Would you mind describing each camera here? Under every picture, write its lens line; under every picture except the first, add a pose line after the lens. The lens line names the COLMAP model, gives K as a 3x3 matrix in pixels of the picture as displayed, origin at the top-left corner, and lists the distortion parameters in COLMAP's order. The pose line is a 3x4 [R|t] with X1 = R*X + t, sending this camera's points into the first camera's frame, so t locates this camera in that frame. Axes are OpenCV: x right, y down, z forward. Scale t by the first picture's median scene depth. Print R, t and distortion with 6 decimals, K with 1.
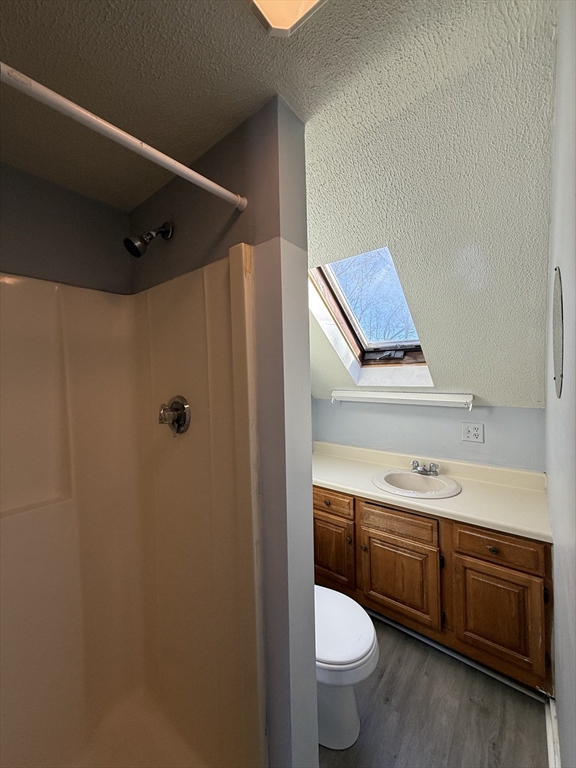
lens RADIAL K [[304.9, 0, 289.8], [0, 304.9, 384.1], [0, 0, 1]] dist [-0.000513, 0.000380]
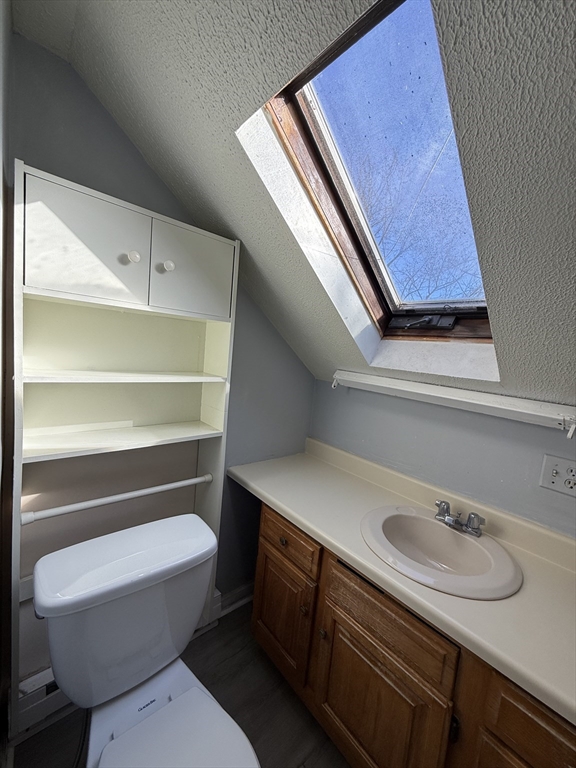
lens RADIAL K [[304.9, 0, 288.5], [0, 304.9, 383.1], [0, 0, 1]] dist [-0.000513, 0.000380]
pose [[0.976289, 0.133999, -0.170011, 0.184697], [-0.122841, 0.989620, 0.074579, 0.014771], [0.178239, -0.051926, 0.982616, 0.374003]]
